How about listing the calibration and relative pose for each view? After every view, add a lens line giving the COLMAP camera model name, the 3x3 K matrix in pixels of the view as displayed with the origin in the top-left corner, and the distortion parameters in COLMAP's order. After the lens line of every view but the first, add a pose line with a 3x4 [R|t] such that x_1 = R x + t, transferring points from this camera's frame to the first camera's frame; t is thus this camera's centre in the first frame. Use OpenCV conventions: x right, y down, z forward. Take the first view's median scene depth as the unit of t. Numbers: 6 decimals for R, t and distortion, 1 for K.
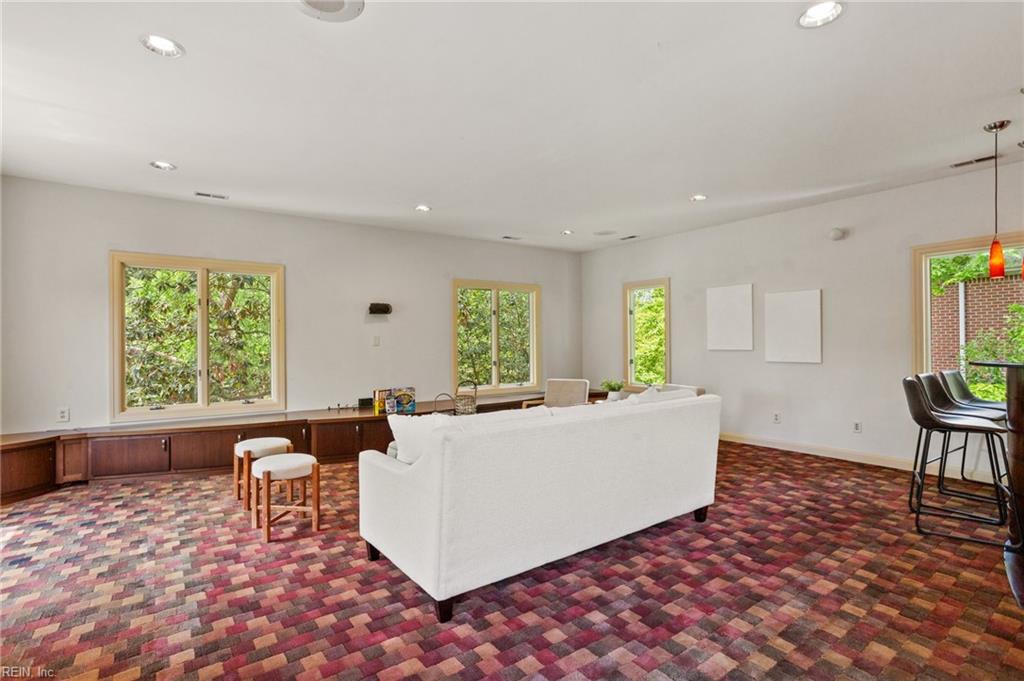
lens RADIAL K [[492.8, 0, 508.6], [0, 492.8, 340.0], [0, 0, 1]] dist [-0.025766, 0.003343]
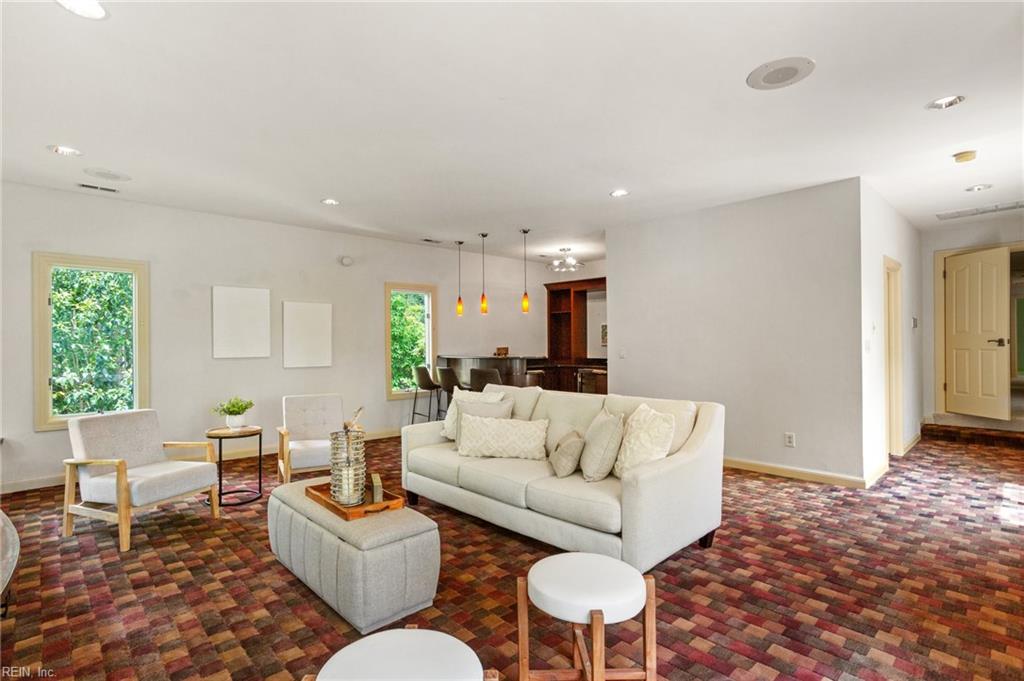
lens RADIAL K [[492.8, 0, 508.3], [0, 492.8, 342.8], [0, 0, 1]] dist [-0.025766, 0.003343]
pose [[-0.138048, 0.012923, 0.990341, -0.653037], [0.008148, 0.999896, -0.011911, 0.009810], [-0.990392, 0.006425, -0.138139, 0.807074]]
